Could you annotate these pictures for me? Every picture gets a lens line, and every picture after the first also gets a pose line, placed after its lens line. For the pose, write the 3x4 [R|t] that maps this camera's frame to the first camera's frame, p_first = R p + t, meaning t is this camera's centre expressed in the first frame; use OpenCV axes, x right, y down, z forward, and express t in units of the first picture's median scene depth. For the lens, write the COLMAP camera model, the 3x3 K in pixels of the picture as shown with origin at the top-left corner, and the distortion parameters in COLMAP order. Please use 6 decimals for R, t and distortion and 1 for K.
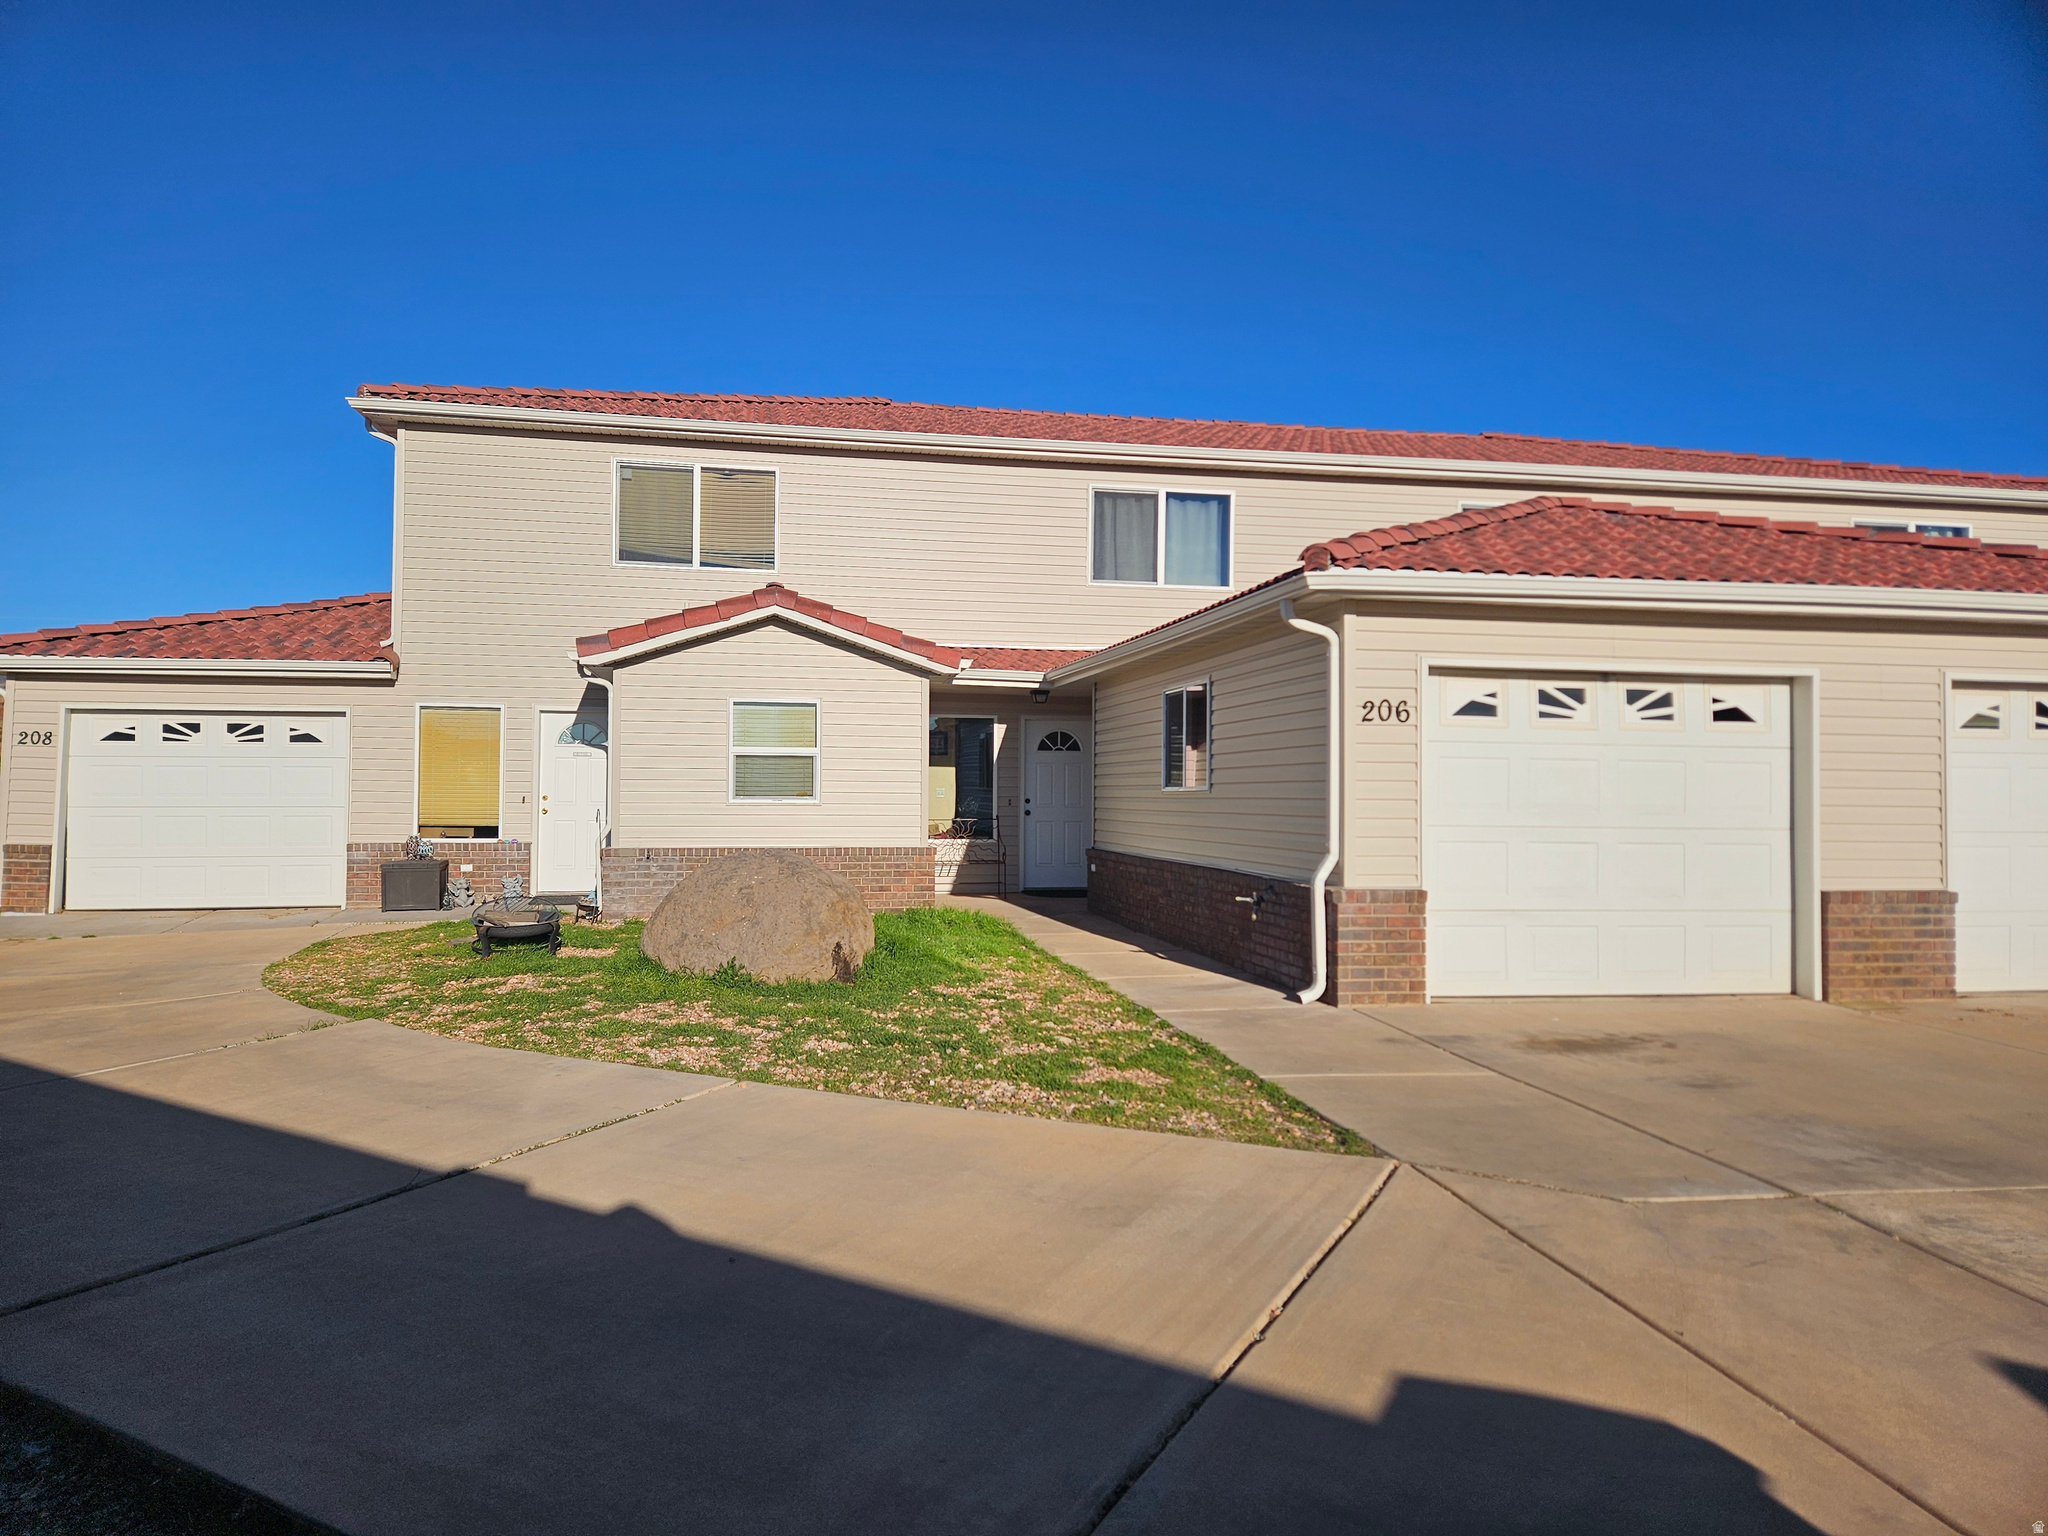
lens RADIAL K [[1368.1, 0, 1004.3], [0, 1368.1, 775.3], [0, 0, 1]] dist [0.084642, -0.070750]
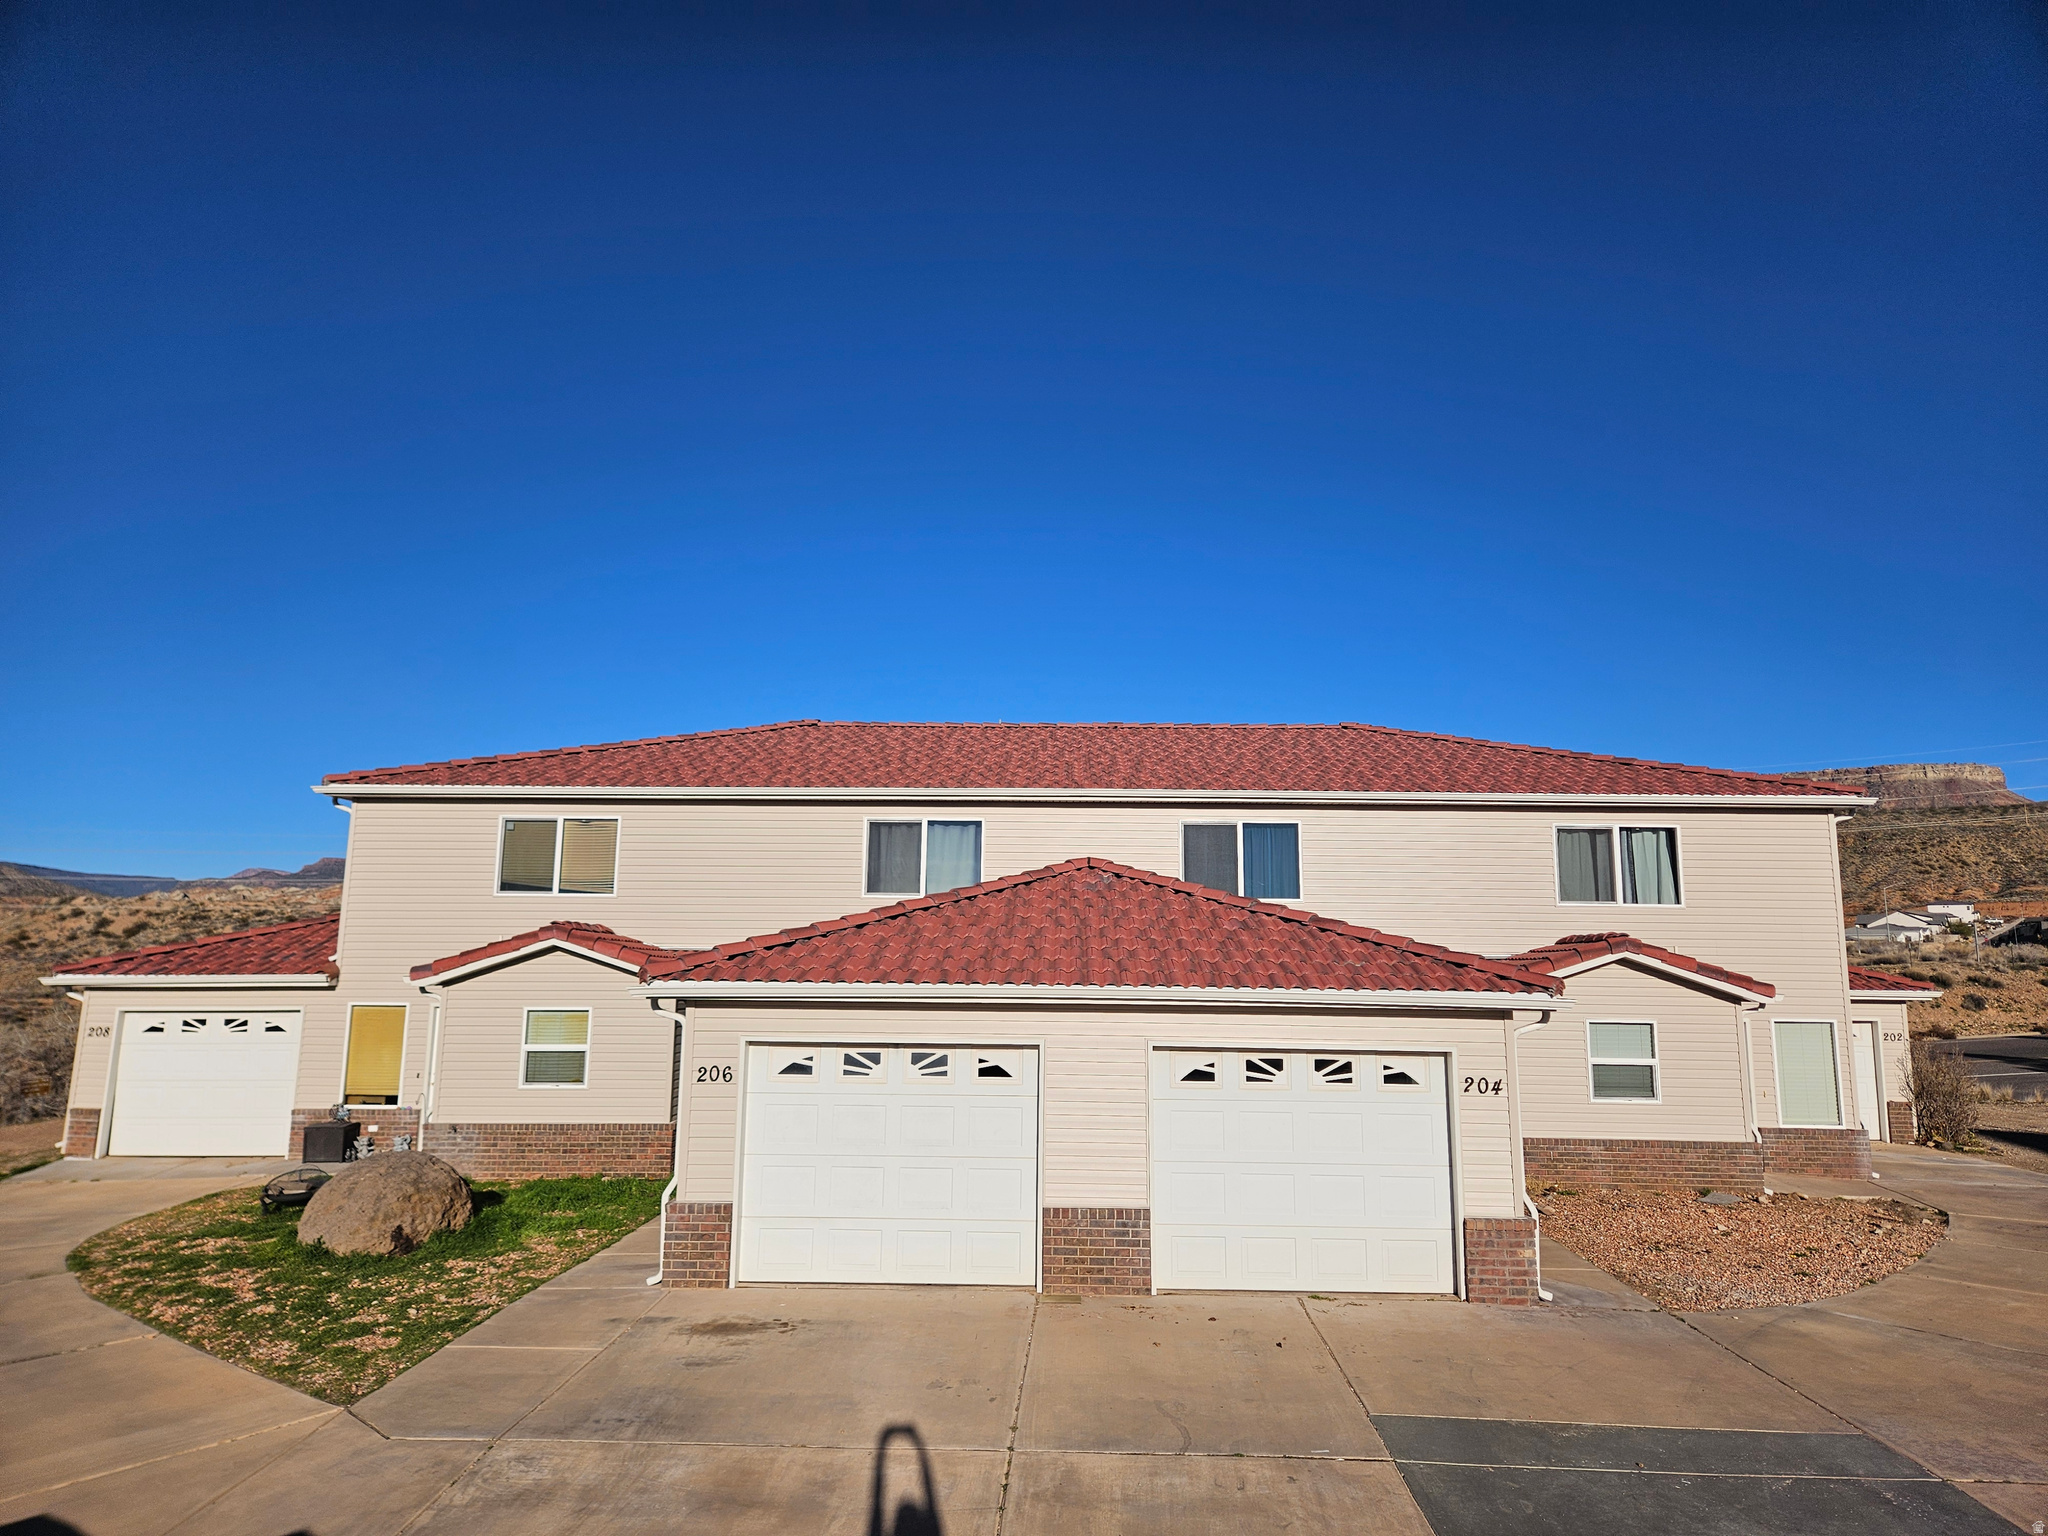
lens RADIAL K [[1375.8, 0, 1038.5], [0, 1375.8, 757.5], [0, 0, 1]] dist [0.076594, -0.071202]
pose [[0.979204, -0.029641, -0.200703, 0.586936], [0.001478, 0.990286, -0.139038, -0.111369], [0.202875, 0.135850, 0.969735, -0.251698]]
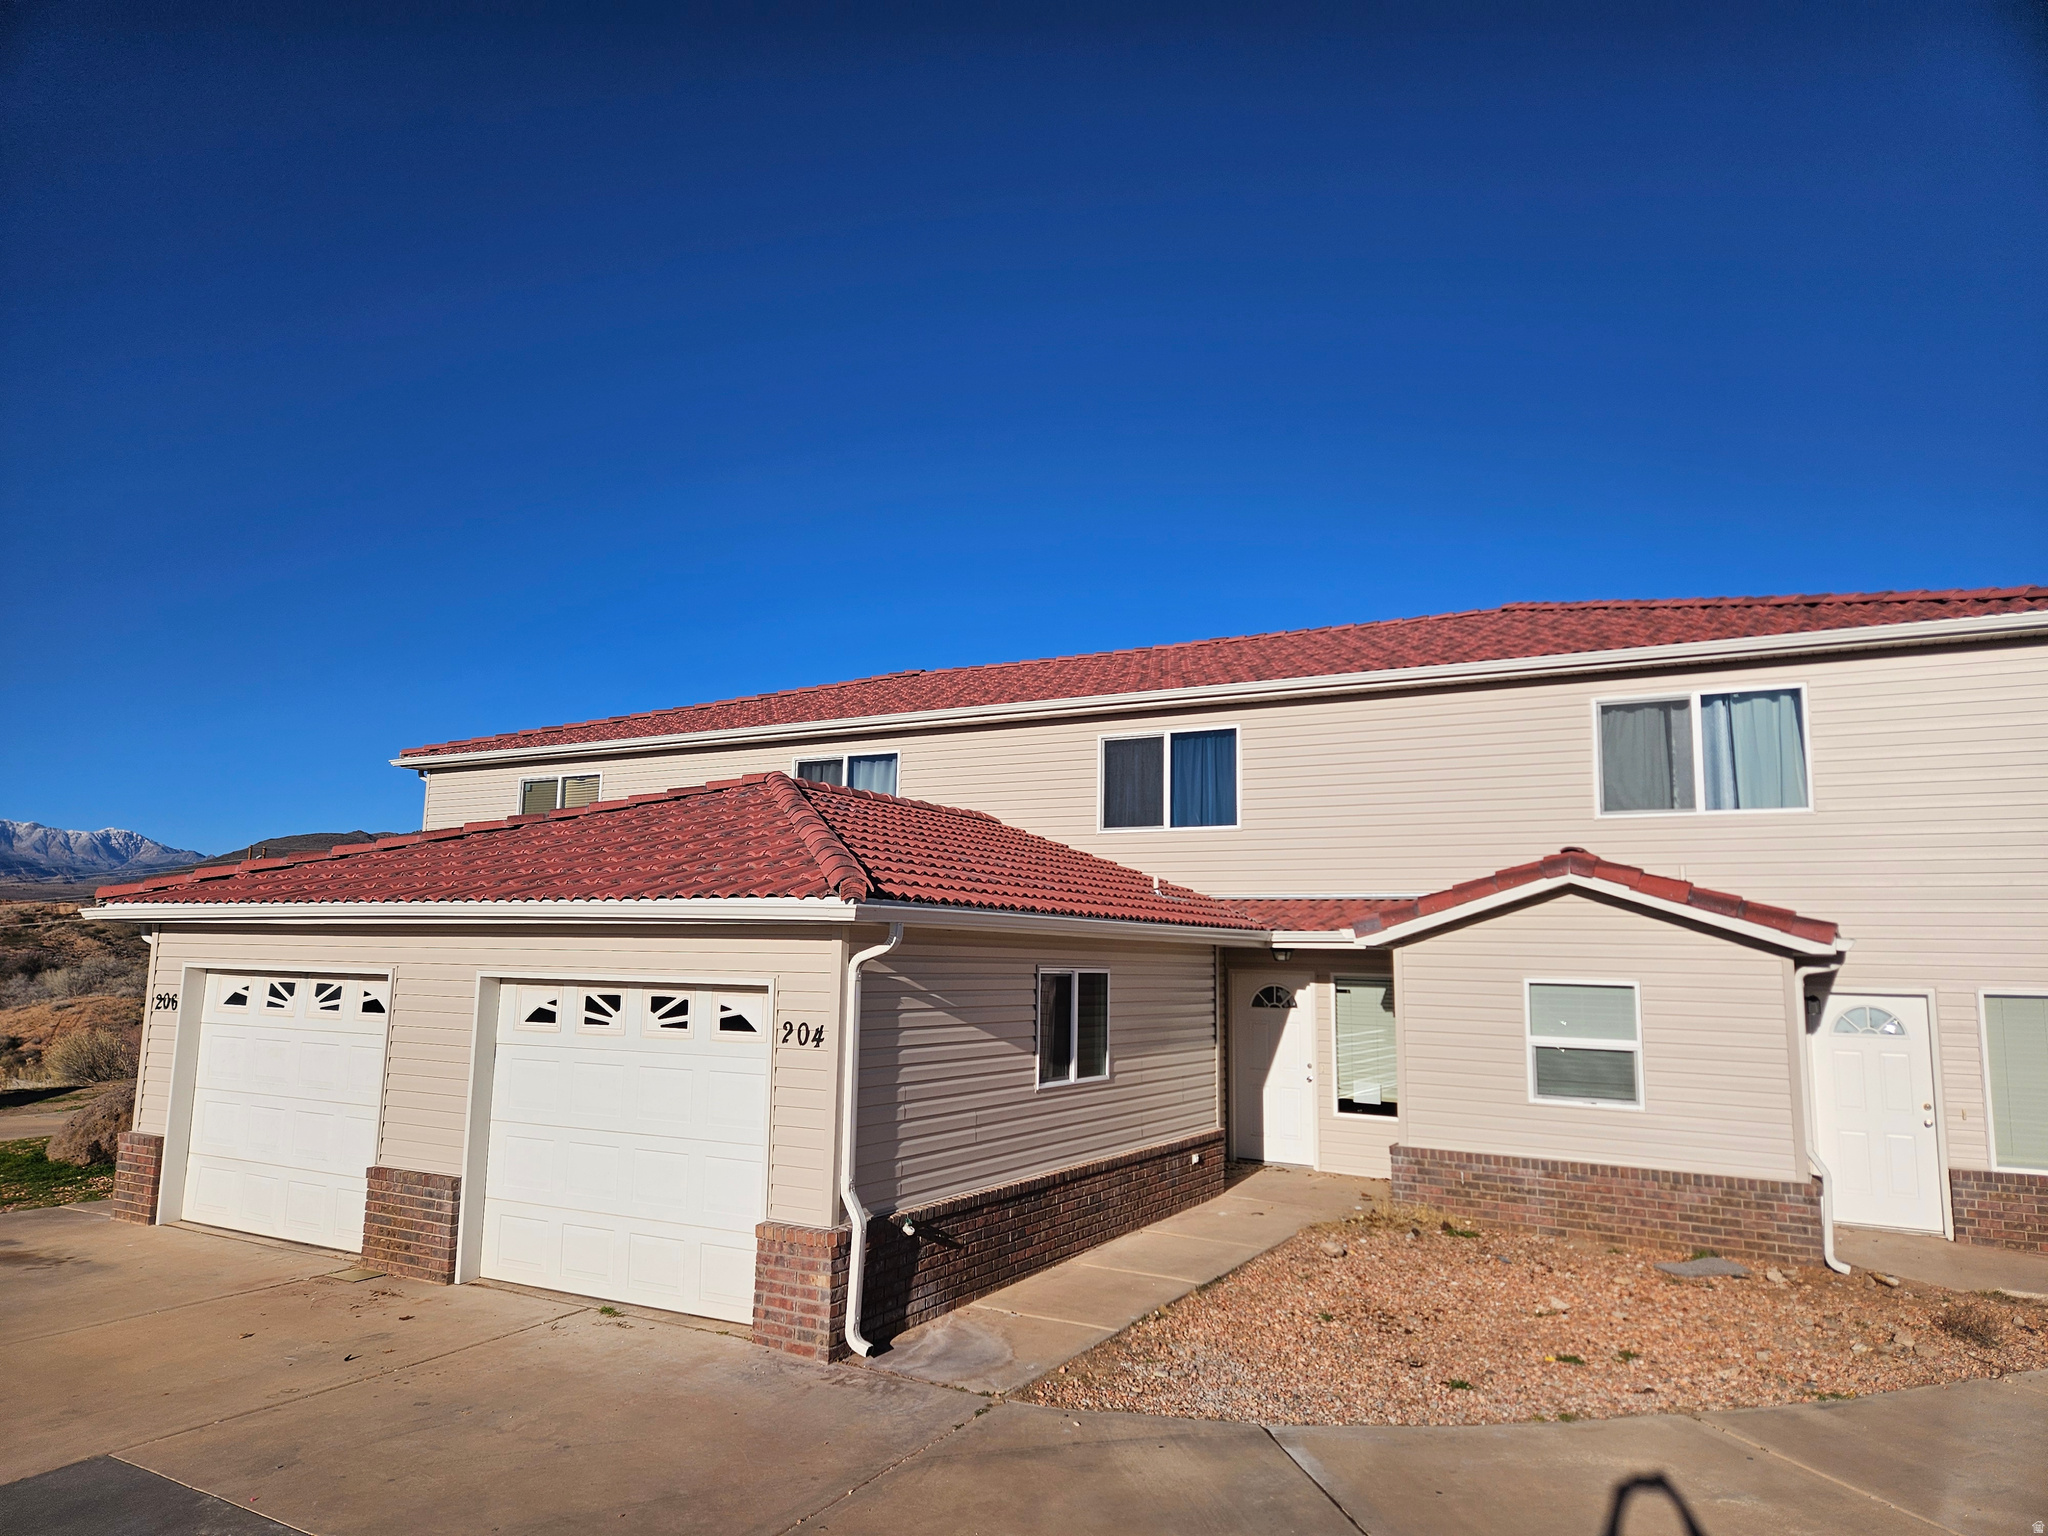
lens RADIAL K [[1368.1, 0, 1004.3], [0, 1368.1, 775.3], [0, 0, 1]] dist [0.084642, -0.070750]
pose [[0.753664, -0.081165, -0.652229, 1.180585], [-0.002667, 0.991960, -0.126525, -0.061937], [0.657255, 0.097097, 0.747388, 0.310464]]
